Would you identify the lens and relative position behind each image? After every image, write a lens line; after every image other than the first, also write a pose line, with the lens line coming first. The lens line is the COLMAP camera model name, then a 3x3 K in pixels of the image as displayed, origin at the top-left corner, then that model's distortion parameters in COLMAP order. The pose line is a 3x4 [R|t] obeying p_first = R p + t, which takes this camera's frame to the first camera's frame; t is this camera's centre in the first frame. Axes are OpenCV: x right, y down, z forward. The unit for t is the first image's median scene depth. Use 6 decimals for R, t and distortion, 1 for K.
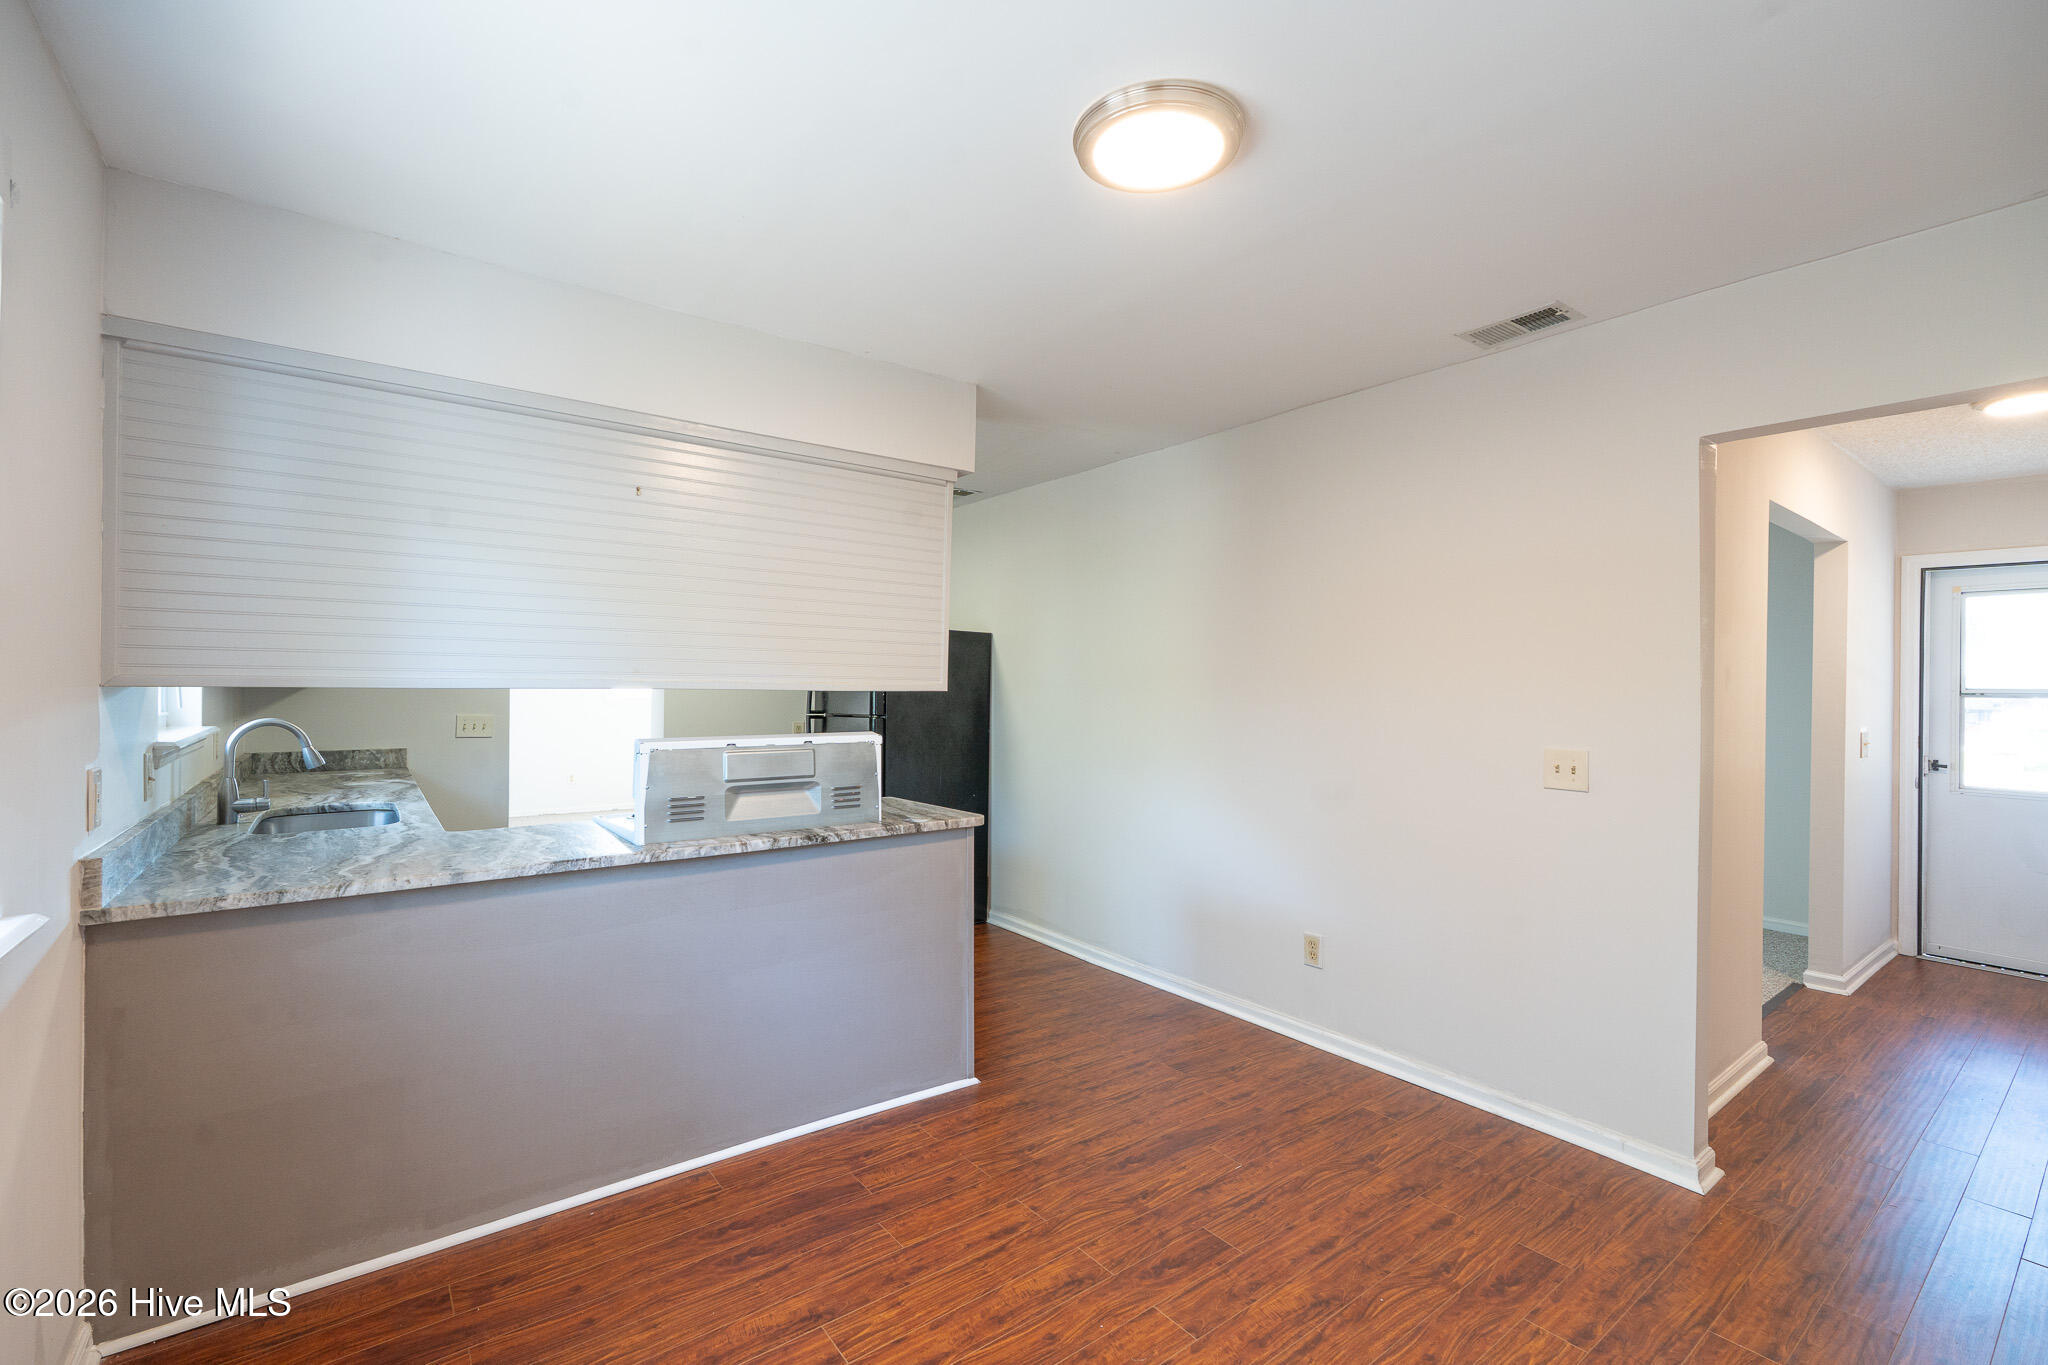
lens RADIAL K [[892.8, 0, 1024.0], [0, 892.8, 682.5], [0, 0, 1]] dist [-0.004005, 0.000345]
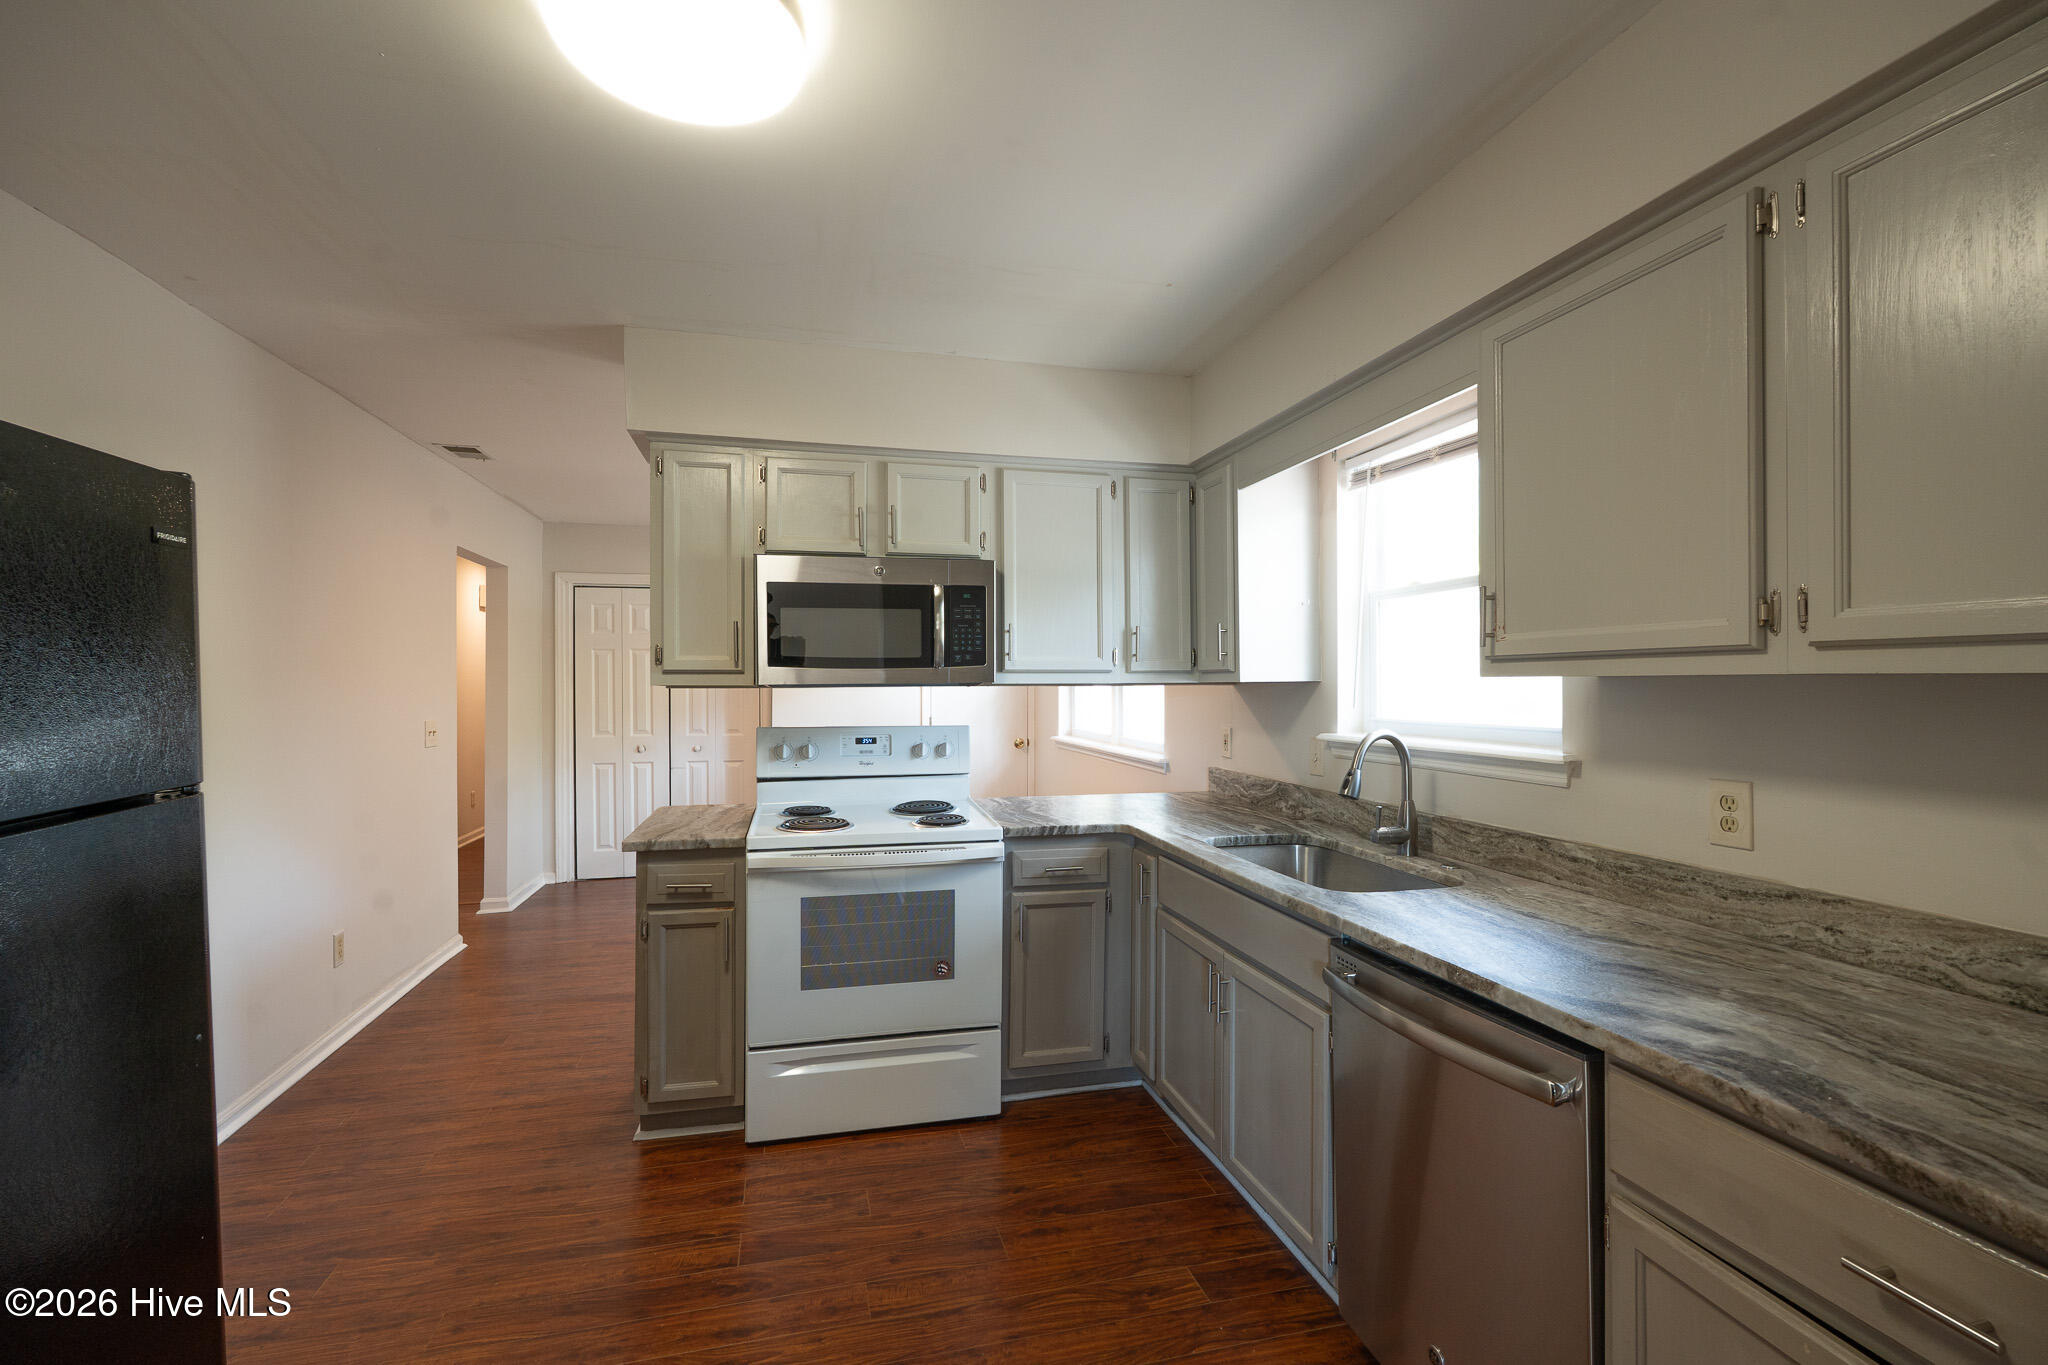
lens RADIAL K [[892.3, 0, 1024.0], [0, 892.3, 685.2], [0, 0, 1]] dist [-0.001832, 0.000269]
pose [[-0.920946, -0.008259, 0.389603, -0.985540], [-0.007235, 0.999965, 0.004095, 0.000653], [-0.389623, 0.000952, -0.920974, 2.111394]]
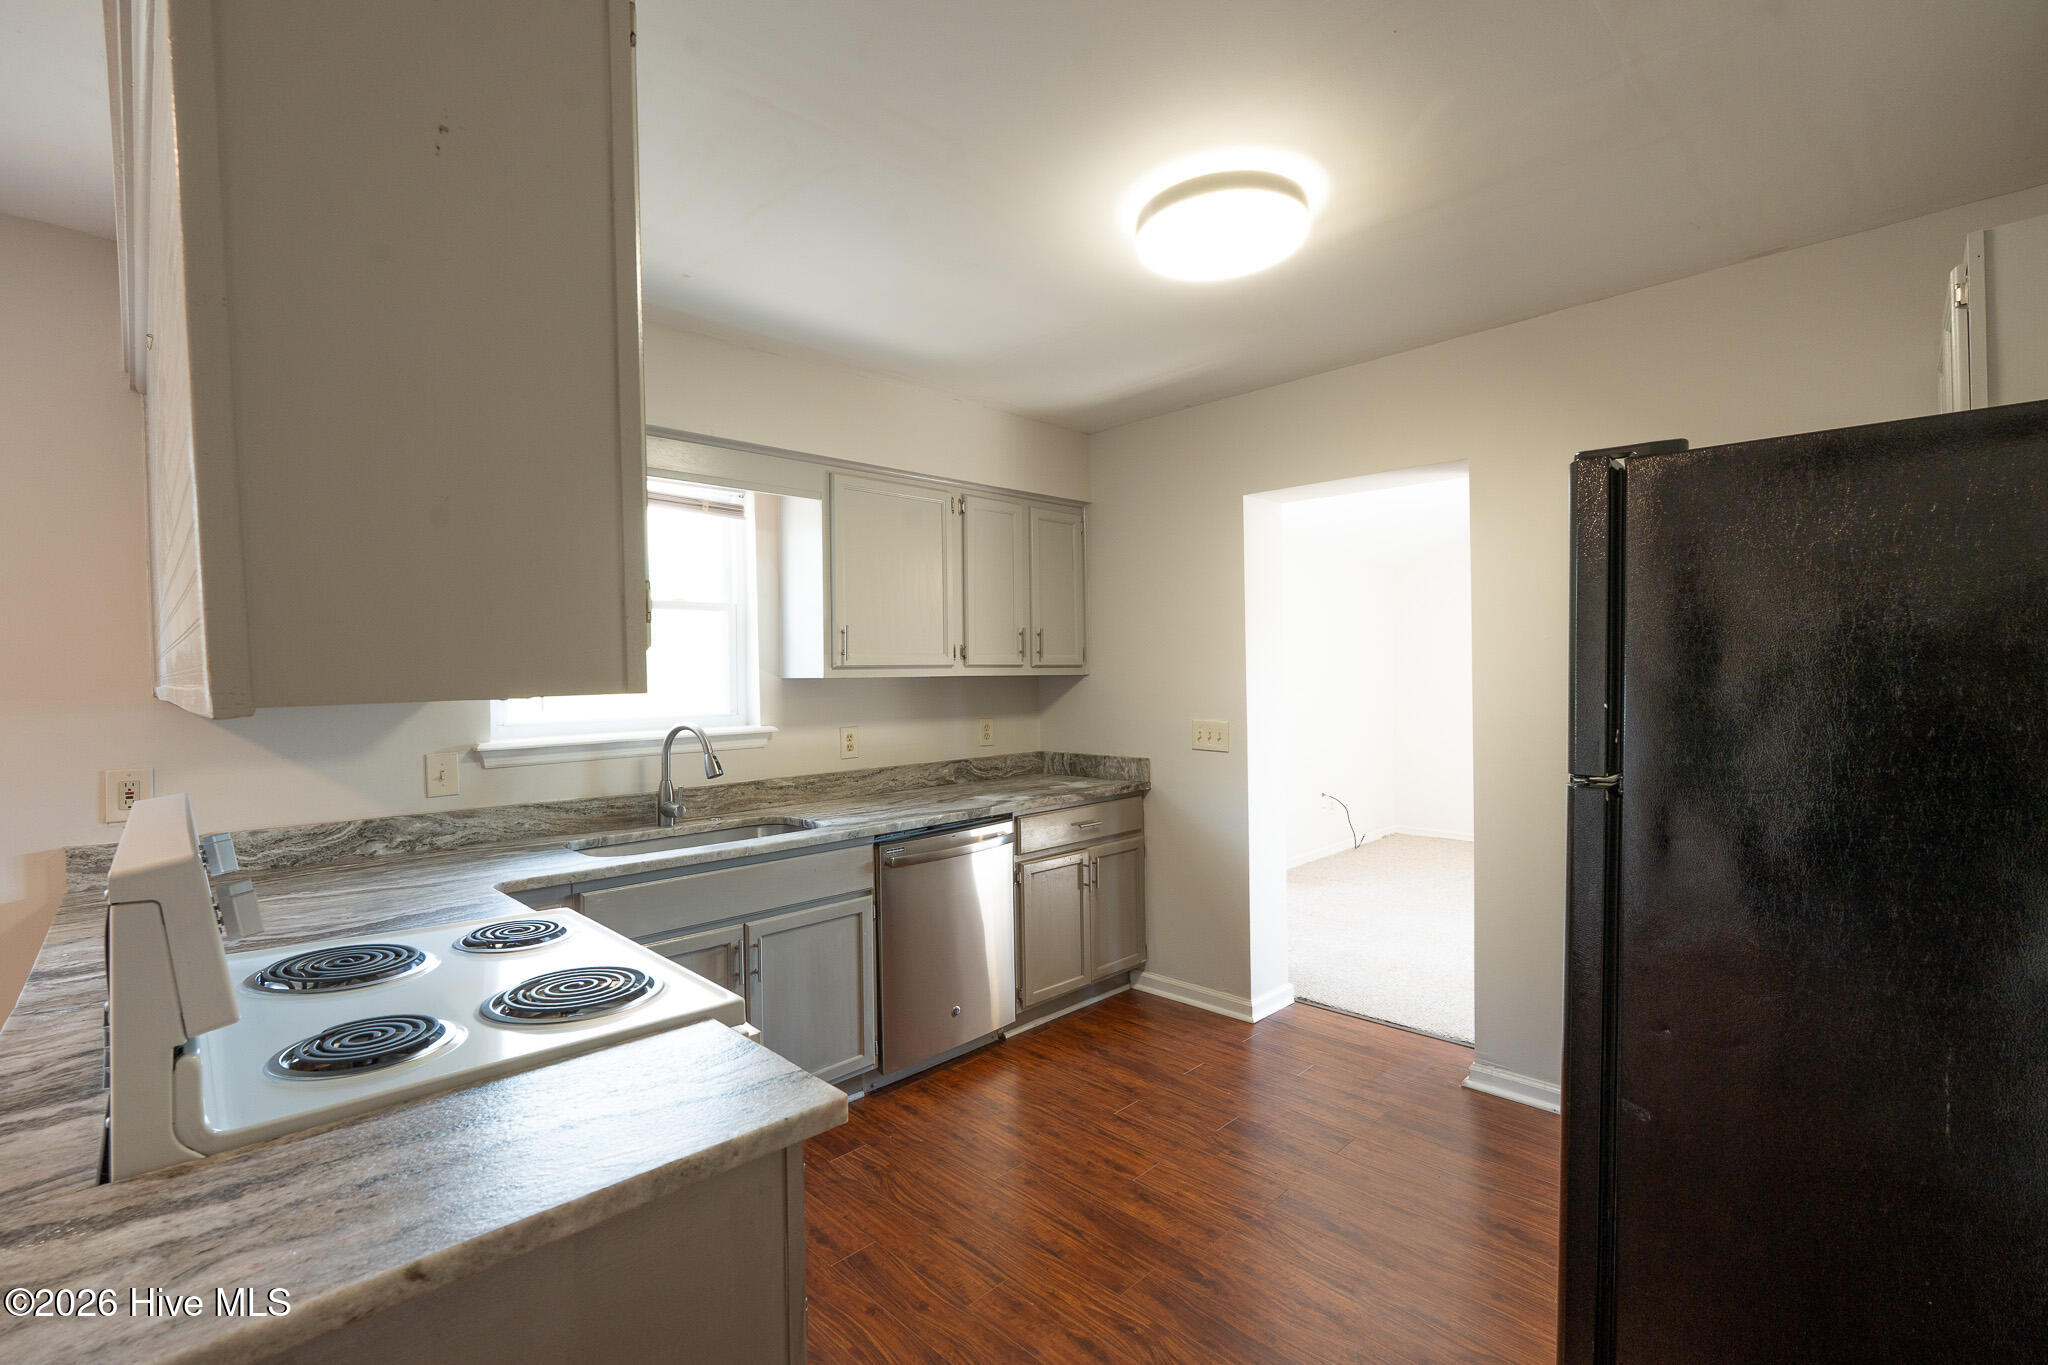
lens RADIAL K [[892.8, 0, 1024.0], [0, 892.8, 682.5], [0, 0, 1]] dist [-0.004005, 0.000345]
pose [[0.129546, -0.002438, -0.991570, 0.174954], [0.018638, 0.999826, -0.000023, 0.005188], [0.991398, -0.018478, 0.129569, 1.416489]]
